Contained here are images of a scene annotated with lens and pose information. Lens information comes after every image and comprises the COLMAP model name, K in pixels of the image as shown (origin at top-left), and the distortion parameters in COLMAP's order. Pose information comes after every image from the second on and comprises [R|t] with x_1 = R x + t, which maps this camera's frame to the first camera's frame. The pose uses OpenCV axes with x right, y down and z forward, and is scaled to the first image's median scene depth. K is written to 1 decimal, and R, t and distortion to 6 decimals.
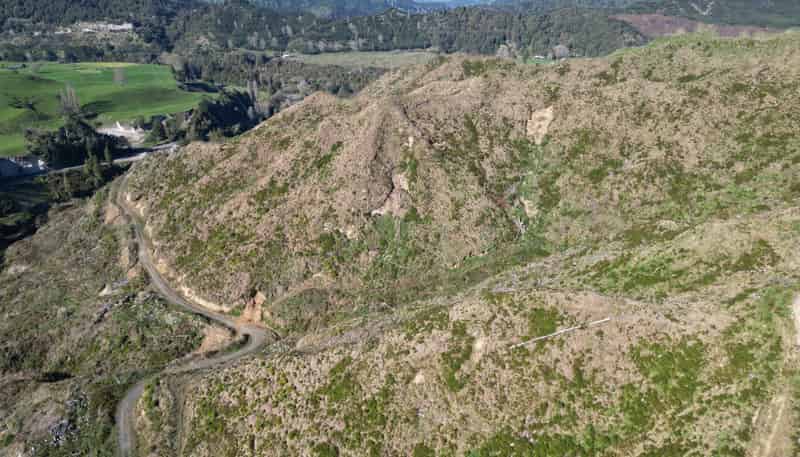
lens RADIAL K [[558.2, 0, 401.2], [0, 558.2, 228.3], [0, 0, 1]] dist [0.090572, -0.095836]
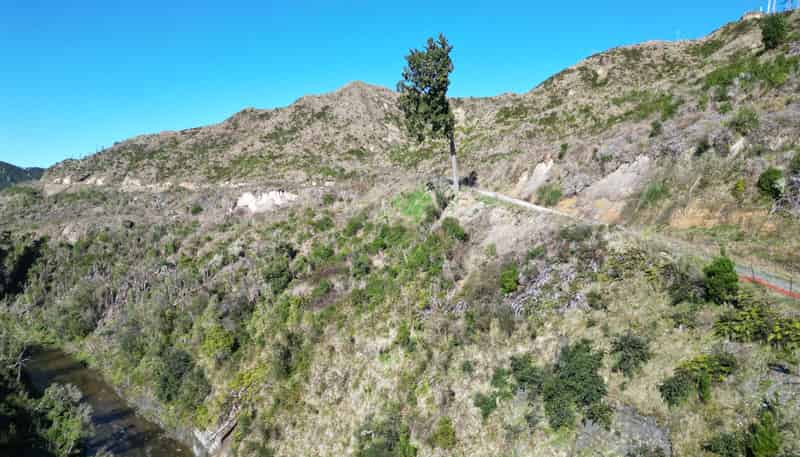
lens RADIAL K [[558.2, 0, 401.2], [0, 558.2, 228.3], [0, 0, 1]] dist [0.090572, -0.095836]
pose [[0.890027, -0.006188, 0.455866, -0.532797], [0.160482, 0.940164, -0.300561, 0.491874], [-0.426729, 0.340666, 0.837764, 0.016035]]
